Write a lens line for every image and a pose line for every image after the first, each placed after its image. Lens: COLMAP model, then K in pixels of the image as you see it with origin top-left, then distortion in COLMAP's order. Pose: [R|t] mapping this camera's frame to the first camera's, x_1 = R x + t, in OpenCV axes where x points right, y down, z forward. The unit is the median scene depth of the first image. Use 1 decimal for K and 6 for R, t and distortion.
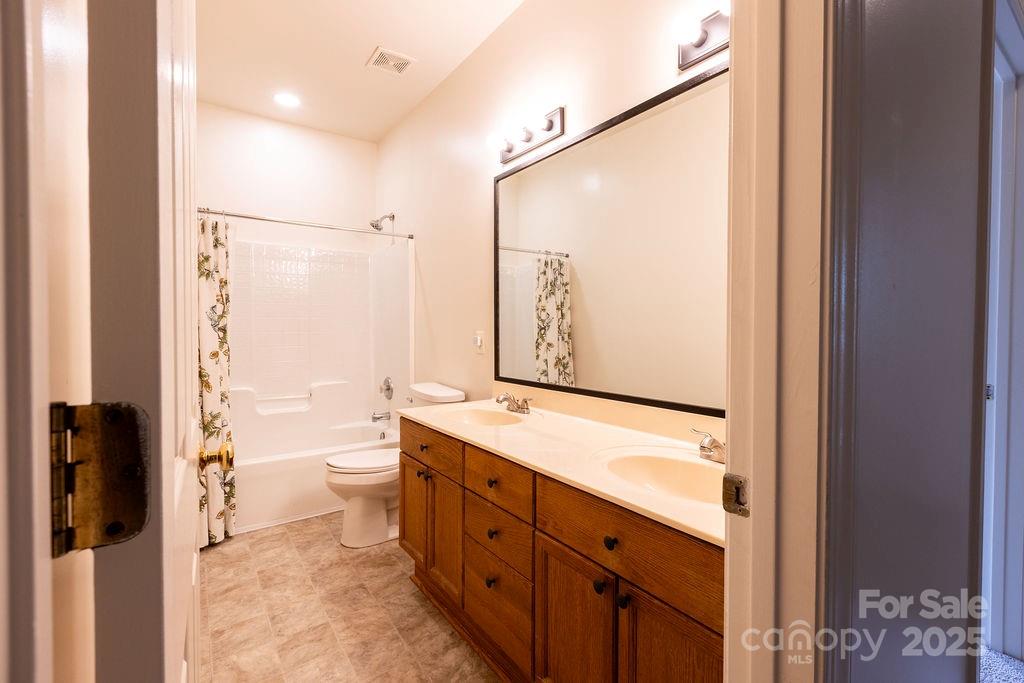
lens RADIAL K [[450.8, 0, 503.9], [0, 450.8, 336.7], [0, 0, 1]] dist [0.000263, 0.000669]
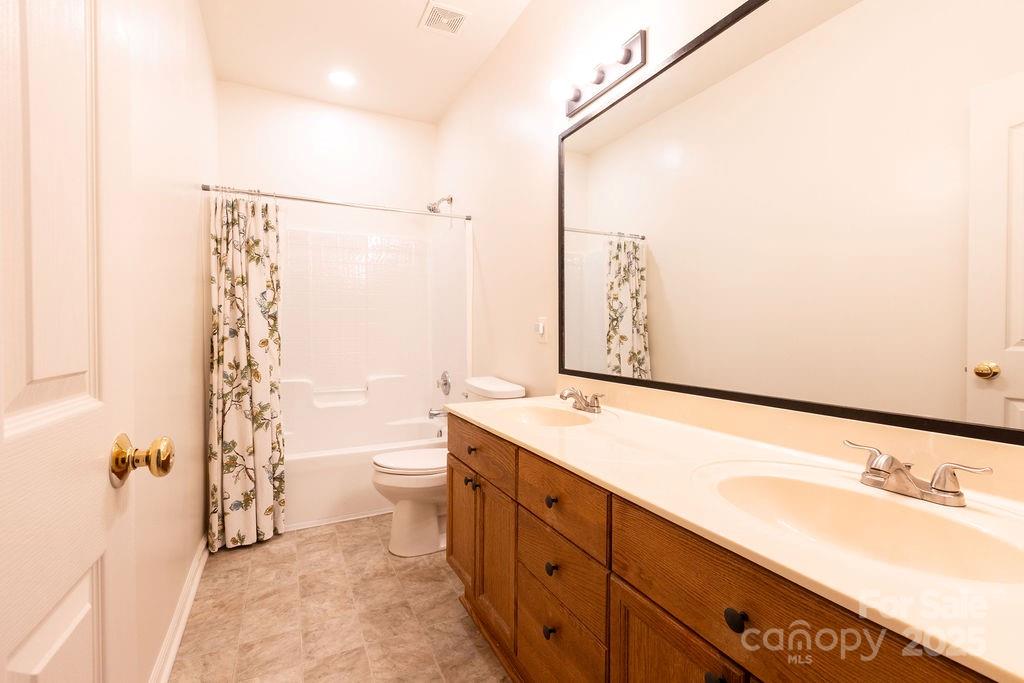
lens RADIAL K [[450.8, 0, 503.9], [0, 450.8, 336.7], [0, 0, 1]] dist [0.000263, 0.000669]
pose [[0.988715, 0.002189, -0.149795, 0.004807], [-0.002242, 0.999997, -0.000183, 0.029365], [0.149794, 0.000517, 0.988717, 0.148341]]
